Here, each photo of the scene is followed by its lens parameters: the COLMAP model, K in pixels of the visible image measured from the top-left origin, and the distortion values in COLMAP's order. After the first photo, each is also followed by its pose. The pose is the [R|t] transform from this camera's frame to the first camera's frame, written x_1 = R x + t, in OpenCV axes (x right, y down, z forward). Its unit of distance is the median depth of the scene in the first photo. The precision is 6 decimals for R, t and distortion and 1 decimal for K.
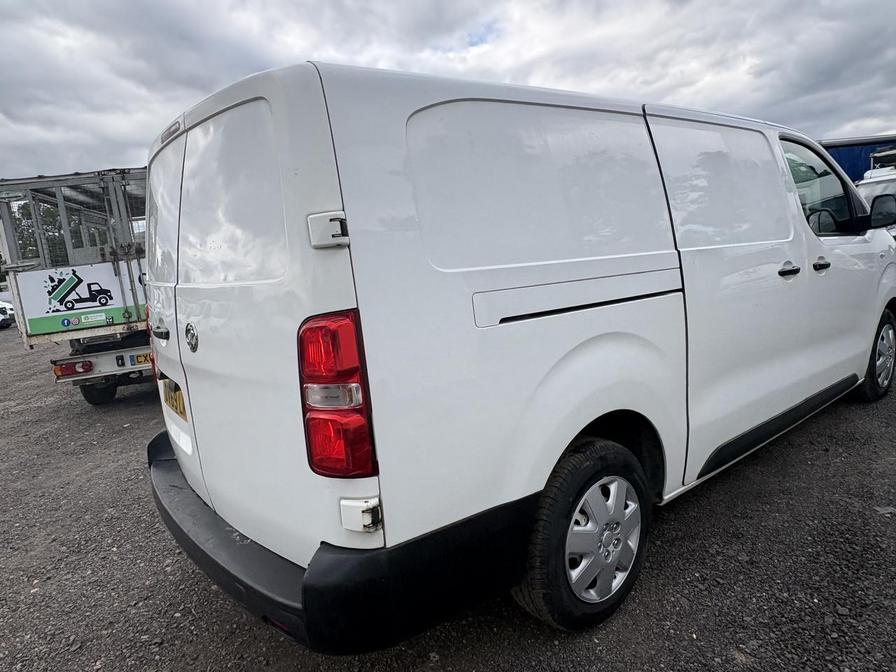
lens RADIAL K [[585.4, 0, 448.3], [0, 585.4, 331.8], [0, 0, 1]] dist [0.005744, -0.005967]
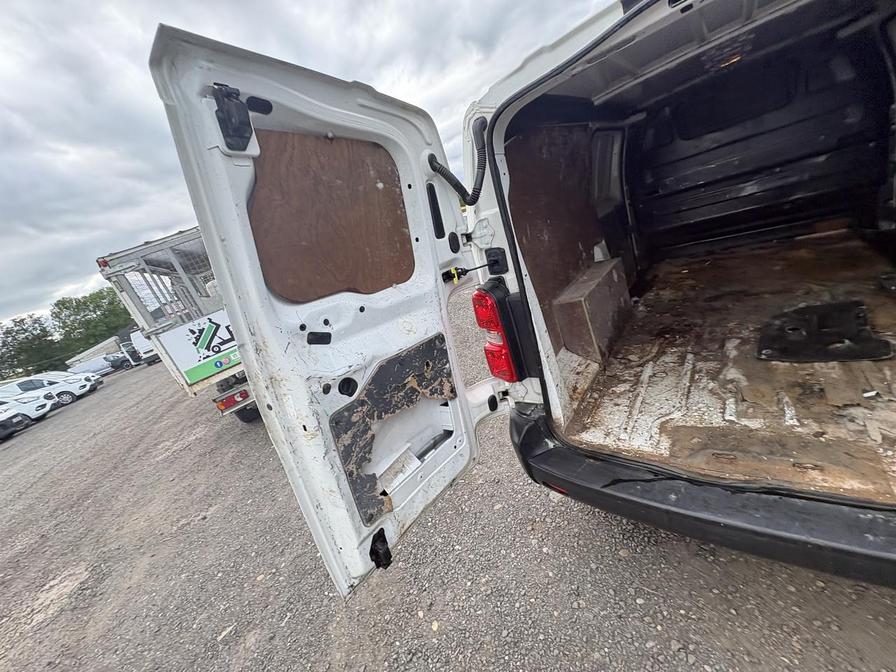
lens RADIAL K [[357.4, 0, 452.6], [0, 357.4, 336.8], [0, 0, 1]] dist [-0.001187, 0.000662]
pose [[0.943377, -0.293592, 0.154413, -0.313693], [0.275252, 0.952599, 0.129583, -0.031782], [-0.185138, -0.079744, 0.979472, 0.237330]]
